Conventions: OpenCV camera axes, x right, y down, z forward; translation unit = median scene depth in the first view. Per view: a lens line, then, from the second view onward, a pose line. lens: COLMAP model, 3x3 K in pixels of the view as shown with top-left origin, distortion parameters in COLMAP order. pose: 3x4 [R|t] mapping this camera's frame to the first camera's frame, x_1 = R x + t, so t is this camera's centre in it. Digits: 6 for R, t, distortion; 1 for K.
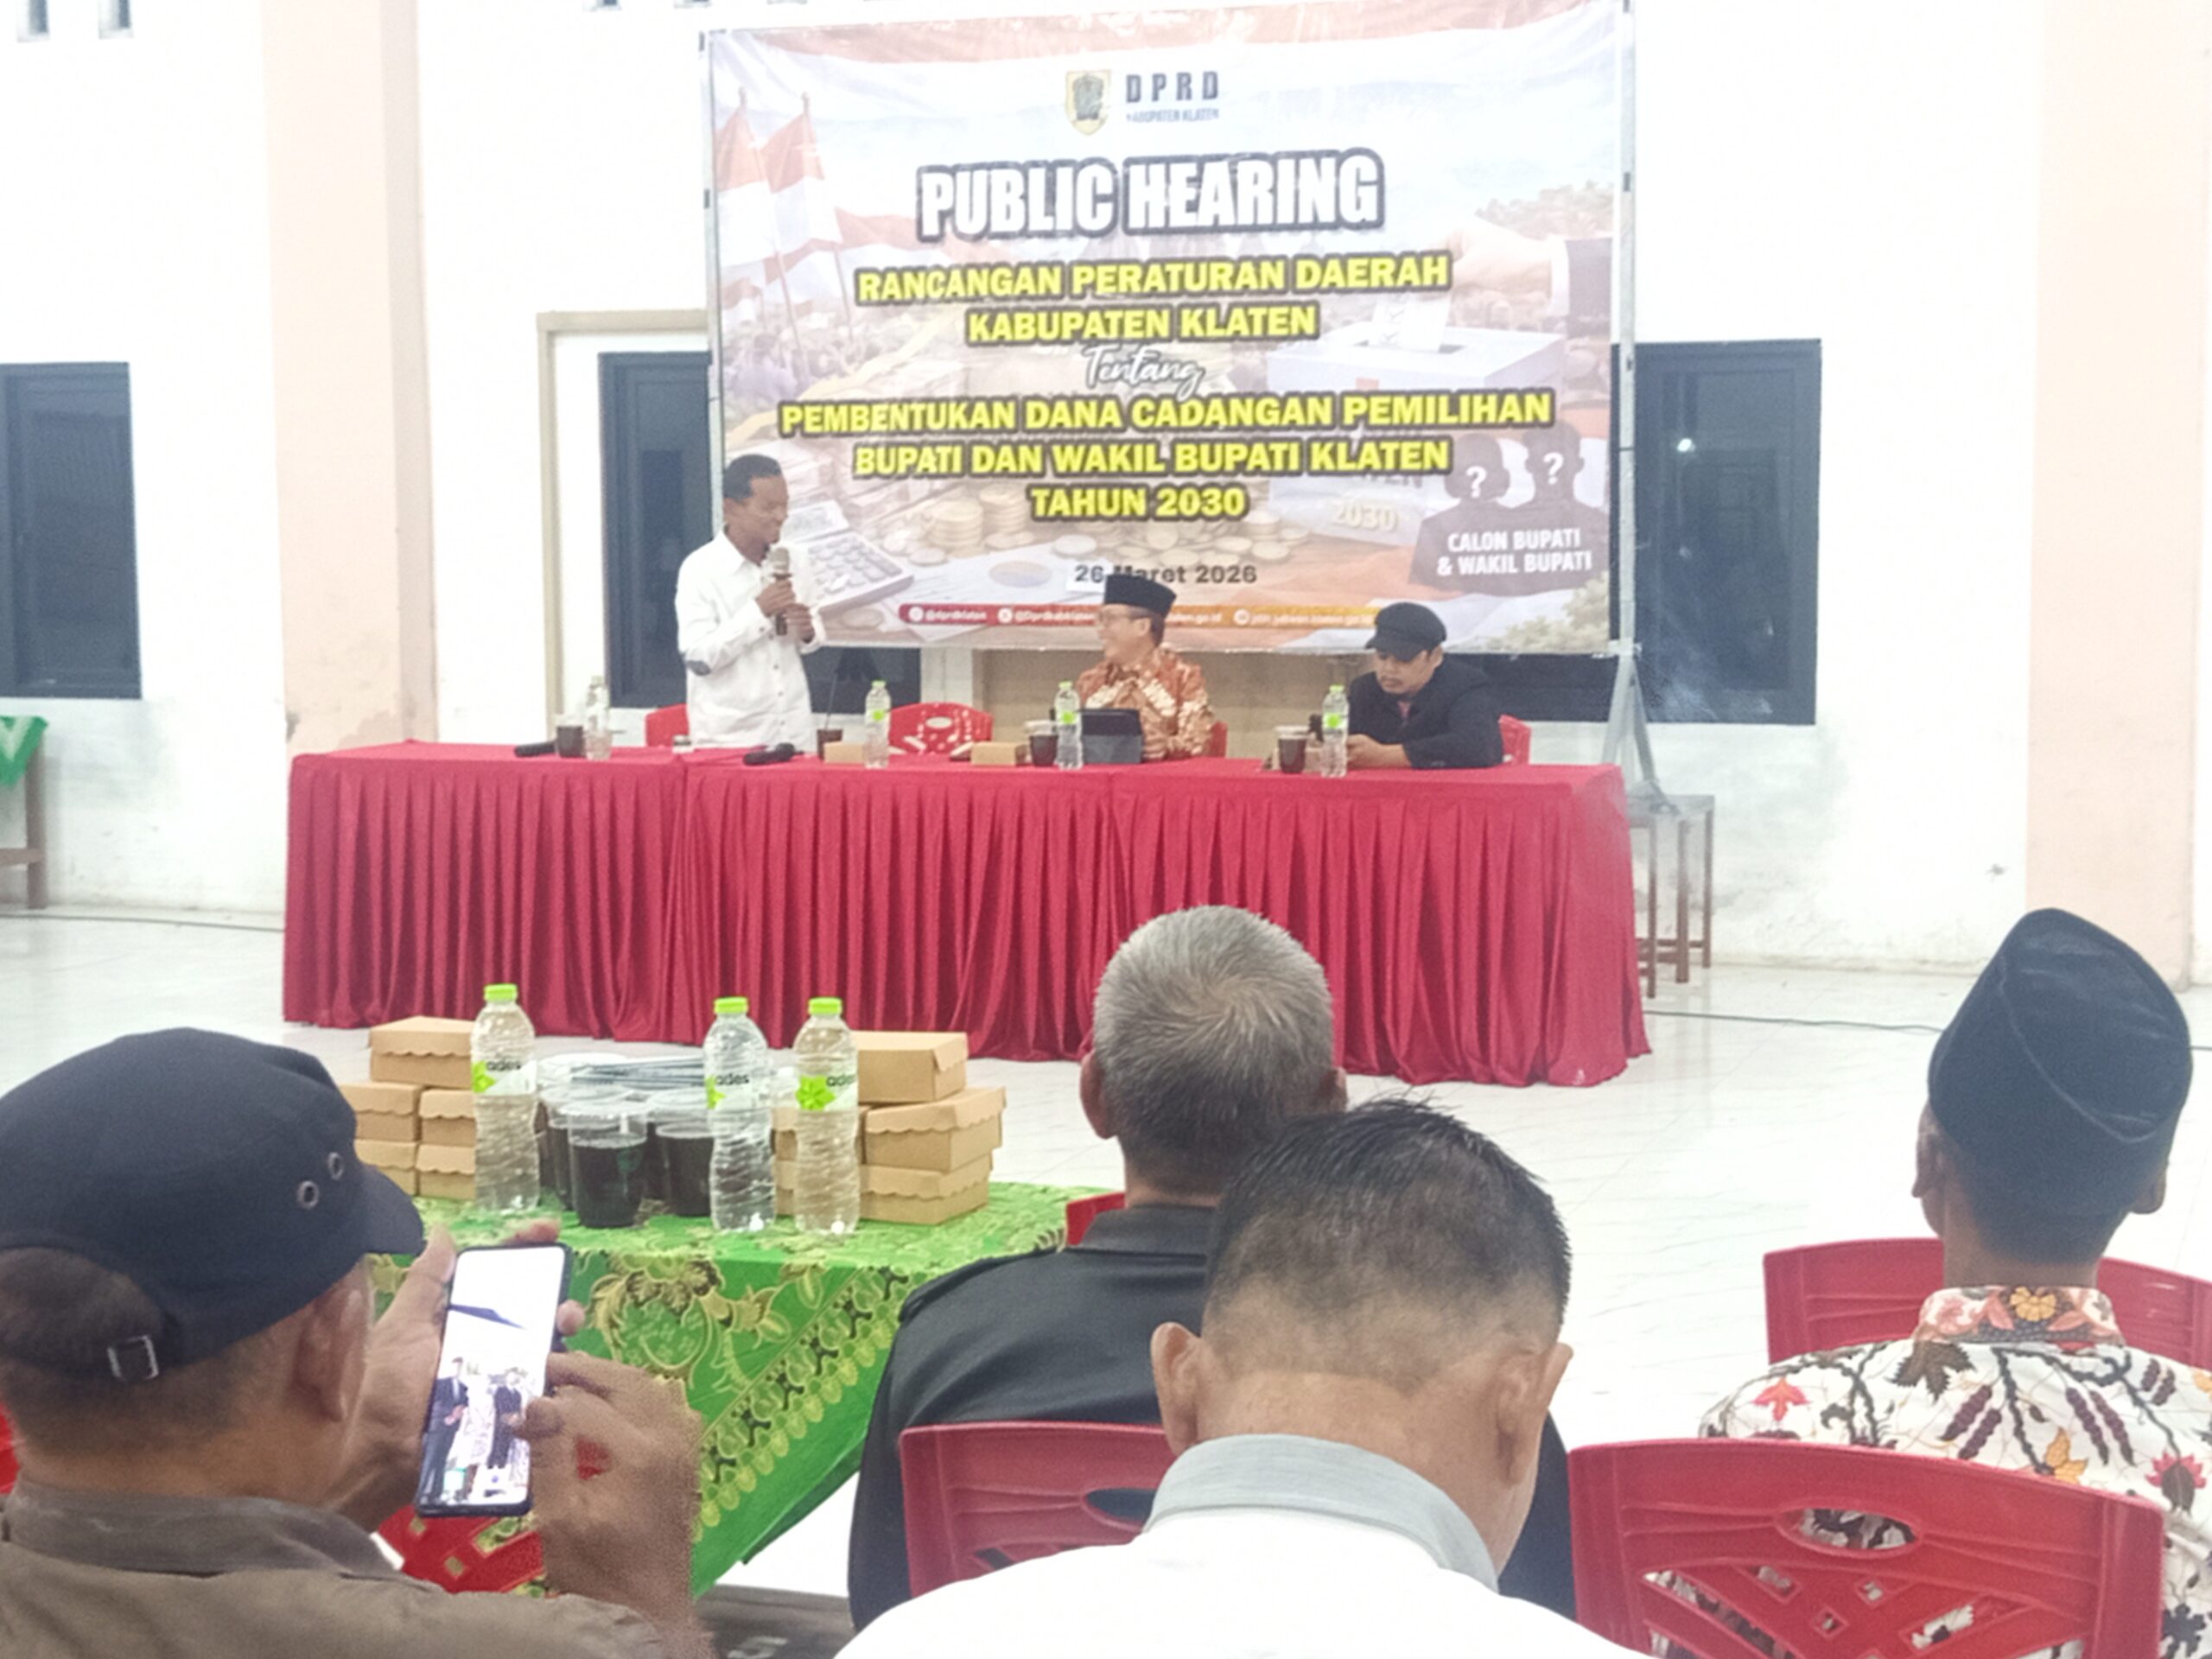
lens RADIAL K [[3685.2, 0, 1106.4], [0, 3685.2, 826.1], [0, 0, 1]] dist [0.105620, 0.000000]
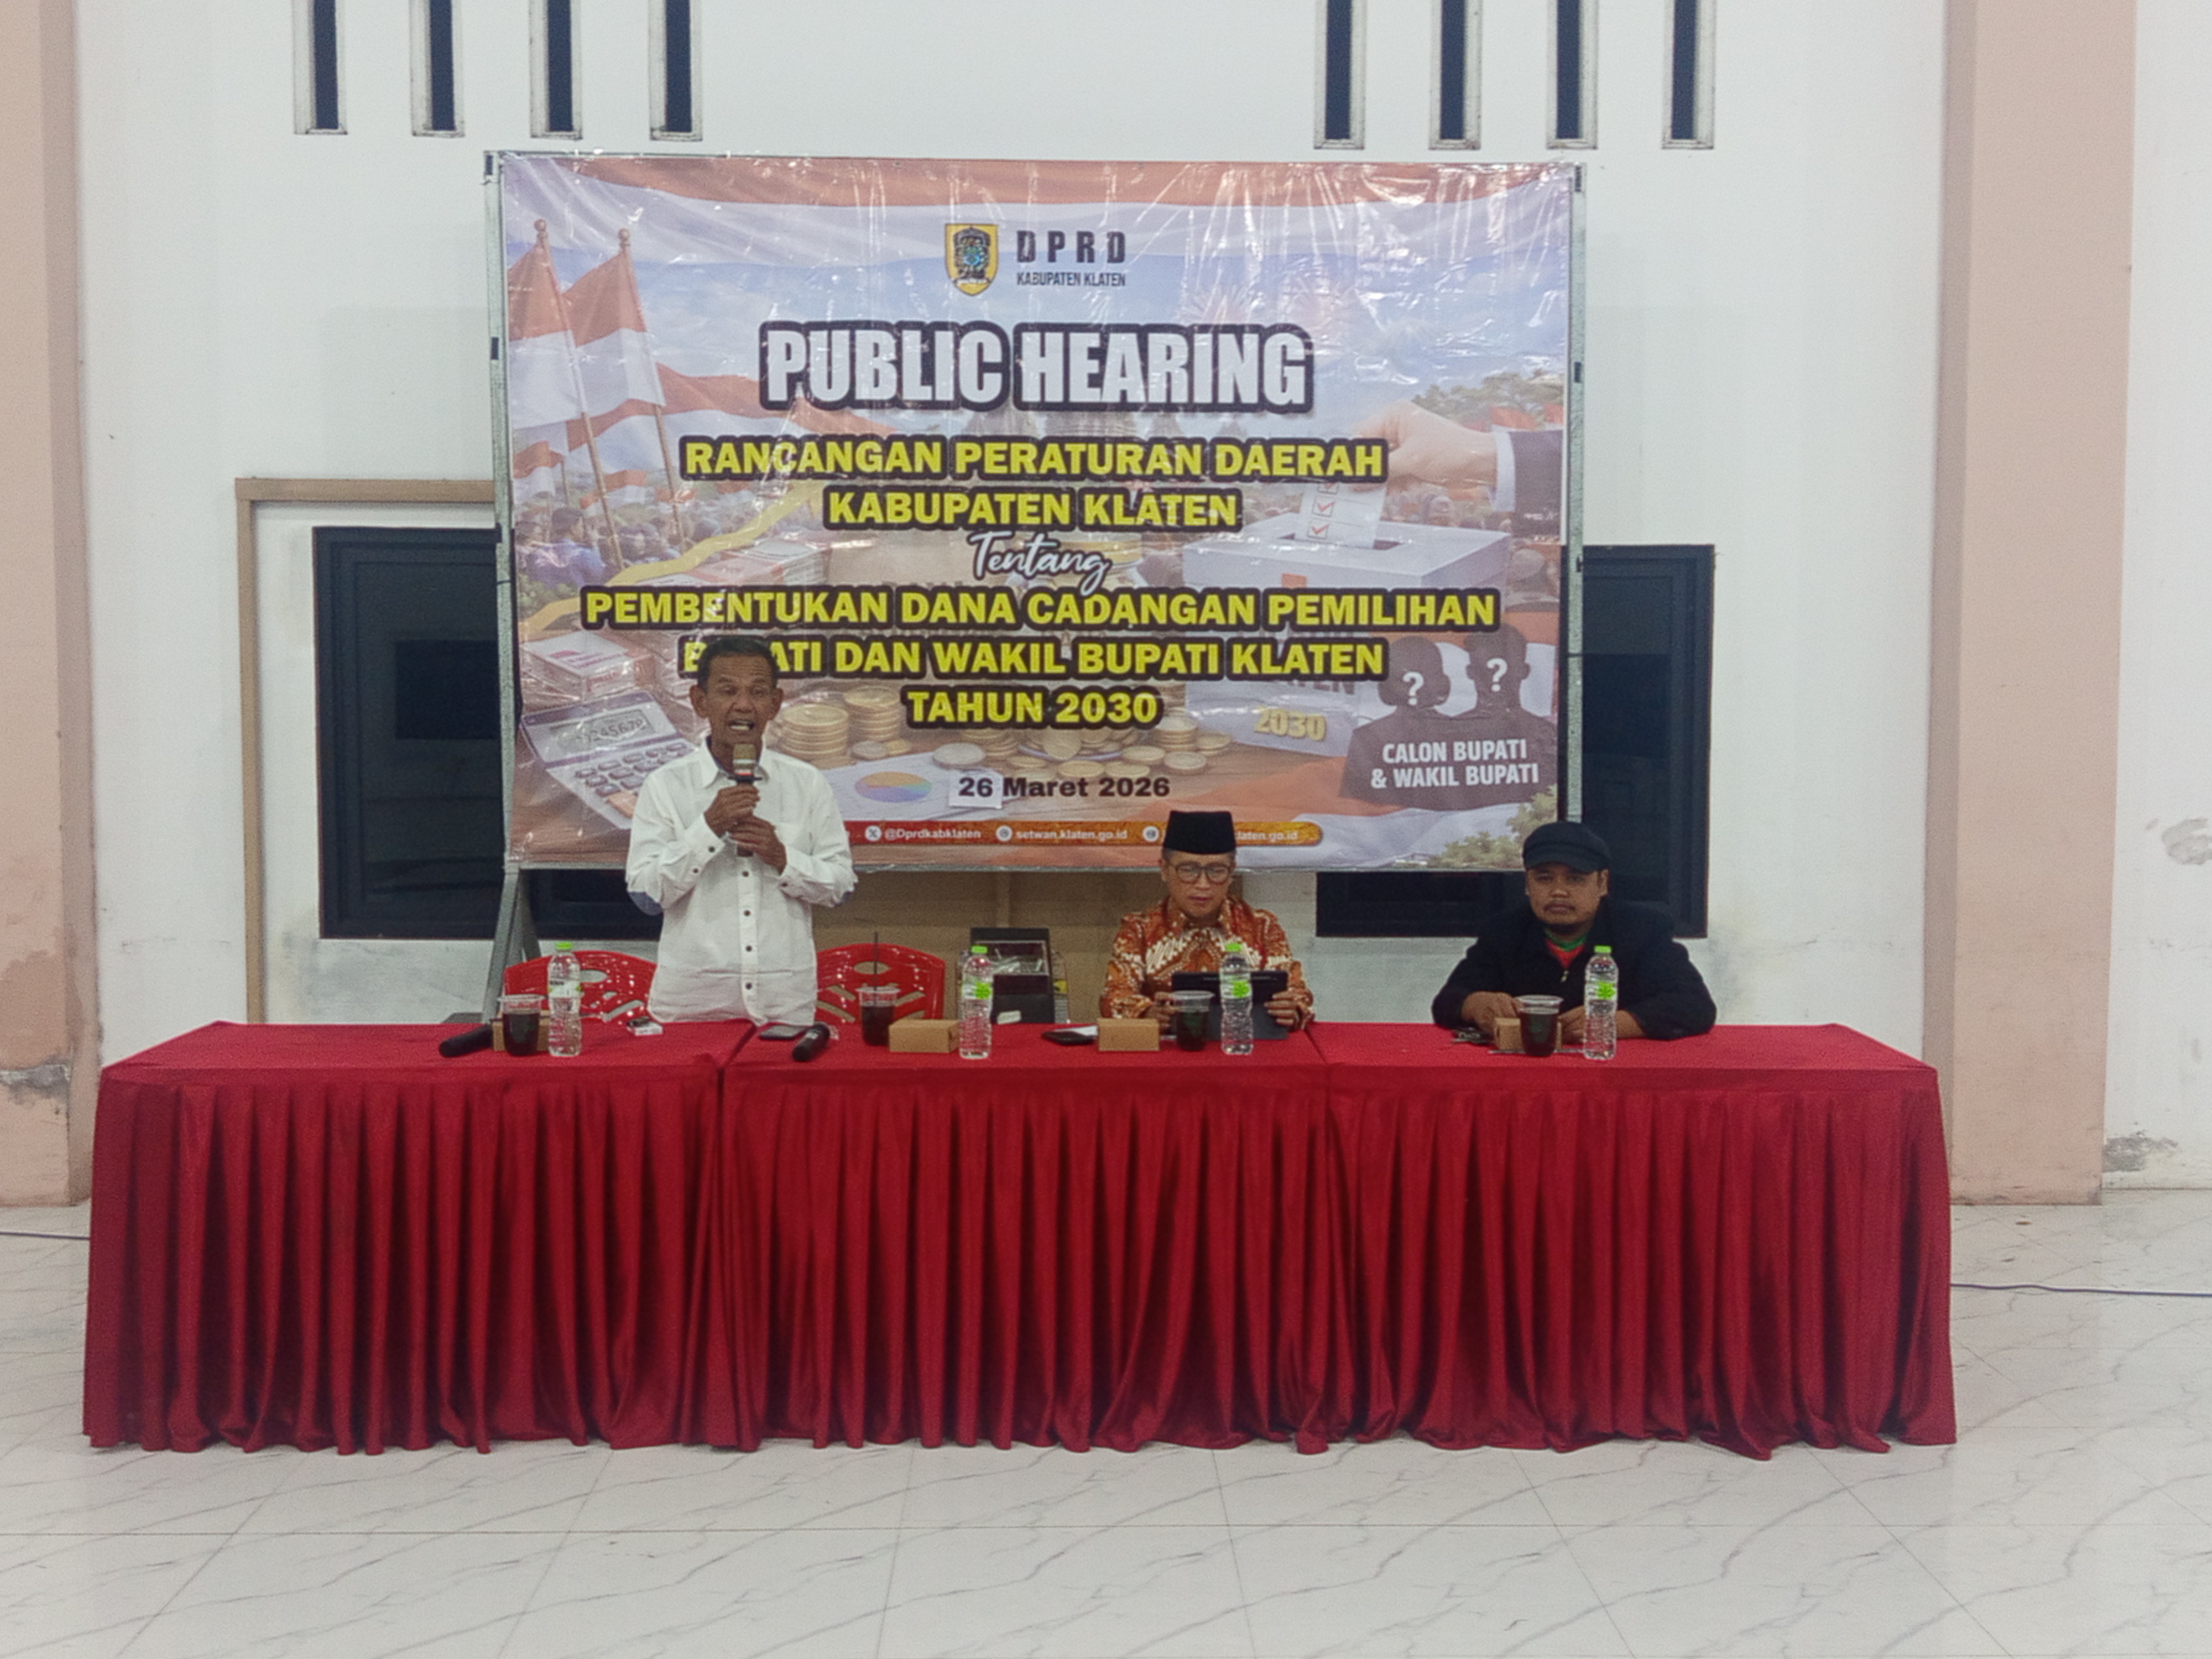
lens RADIAL K [[2484.1, 0, 1103.9], [0, 2484.1, 834.1], [0, 0, 1]] dist [0.082886, 0.000000]
pose [[0.935799, -0.013871, 0.352261, -0.188943], [0.023000, 0.999499, -0.021743, -0.043621], [-0.351783, 0.028449, 0.935649, 0.431531]]
